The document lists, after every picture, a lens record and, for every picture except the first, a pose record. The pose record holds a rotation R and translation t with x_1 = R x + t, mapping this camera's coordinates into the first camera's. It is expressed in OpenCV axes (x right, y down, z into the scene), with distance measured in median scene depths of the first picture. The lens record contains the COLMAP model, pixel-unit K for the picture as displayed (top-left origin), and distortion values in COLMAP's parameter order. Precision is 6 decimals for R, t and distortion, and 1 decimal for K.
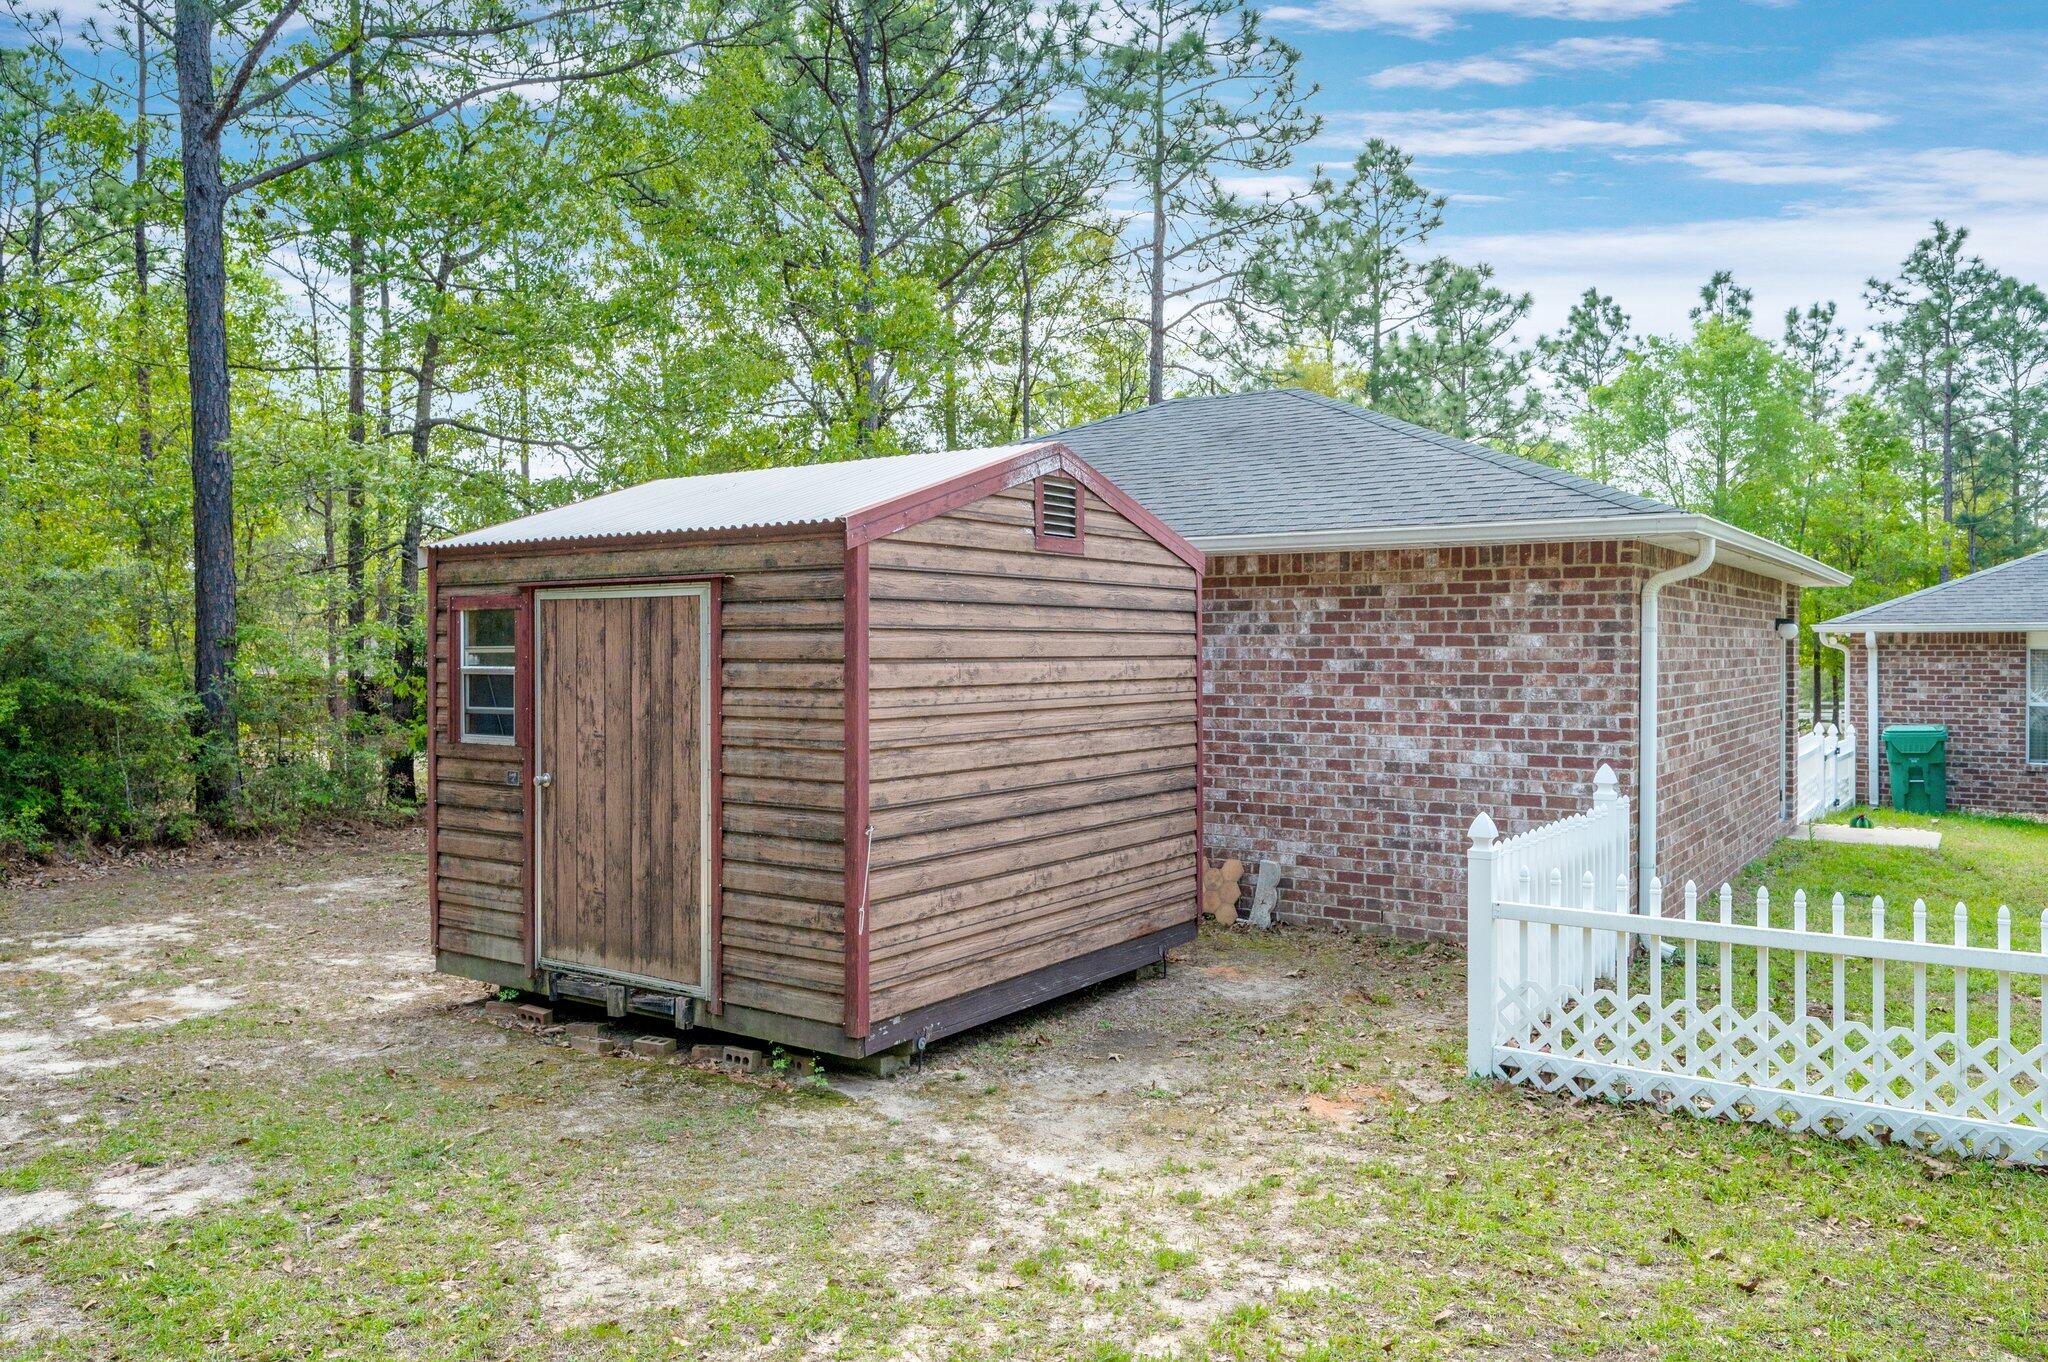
lens RADIAL K [[1462.0, 0, 1027.3], [0, 1462.0, 651.8], [0, 0, 1]] dist [0.001807, -0.001165]
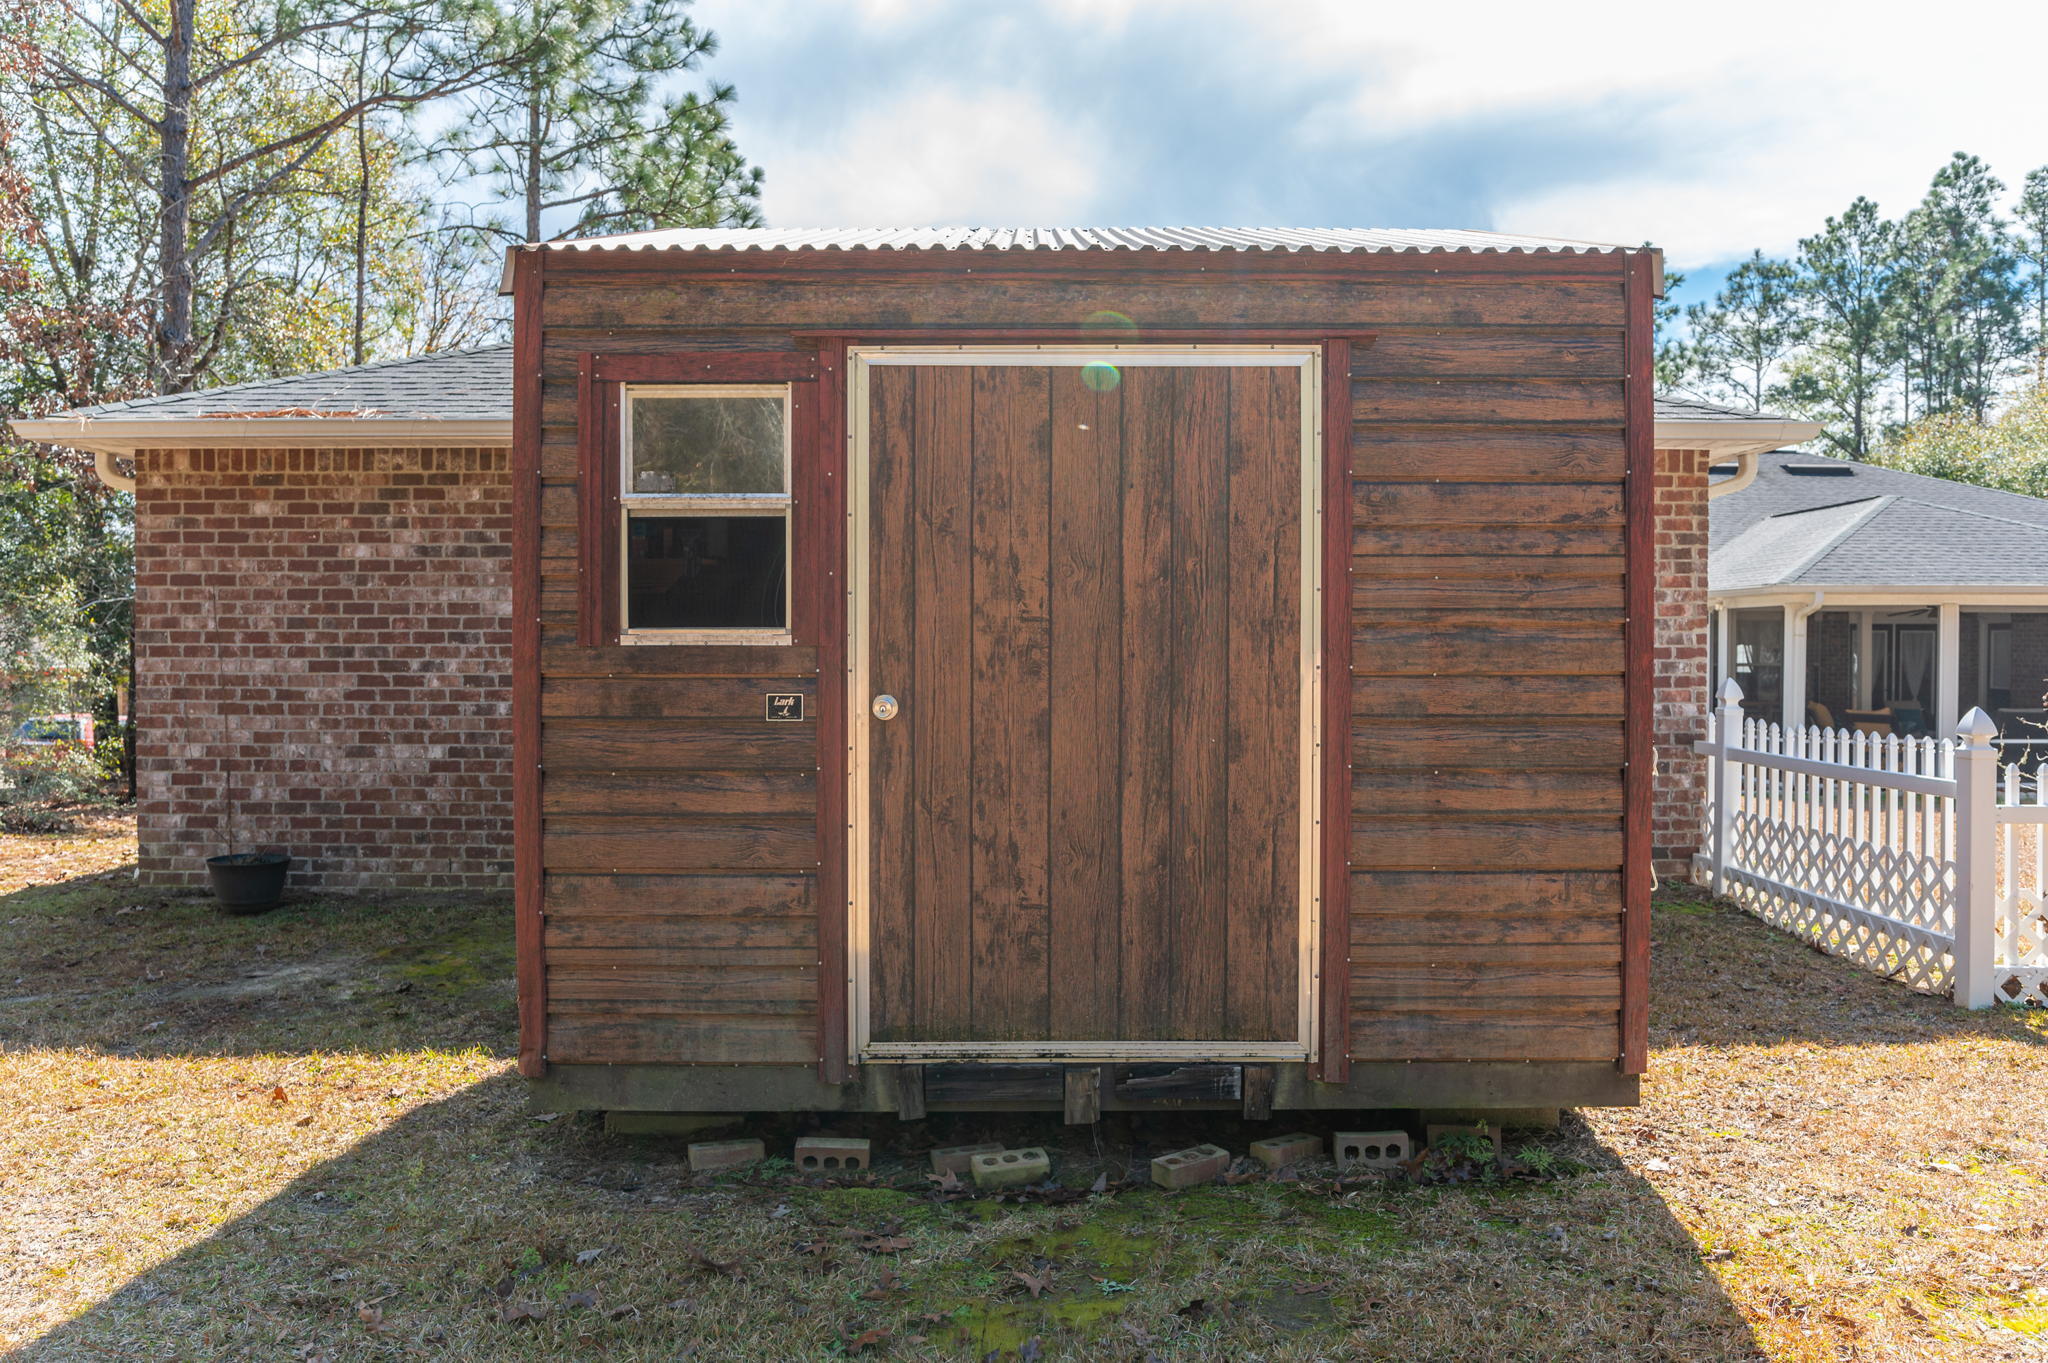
lens RADIAL K [[1456.7, 0, 1024.0], [0, 1456.7, 681.5], [0, 0, 1]] dist [-0.001963, -0.000252]
pose [[0.821053, -0.010406, 0.570757, -0.506287], [0.000099, 0.999836, 0.018086, 0.059247], [-0.570852, -0.014793, 0.820920, 0.463757]]
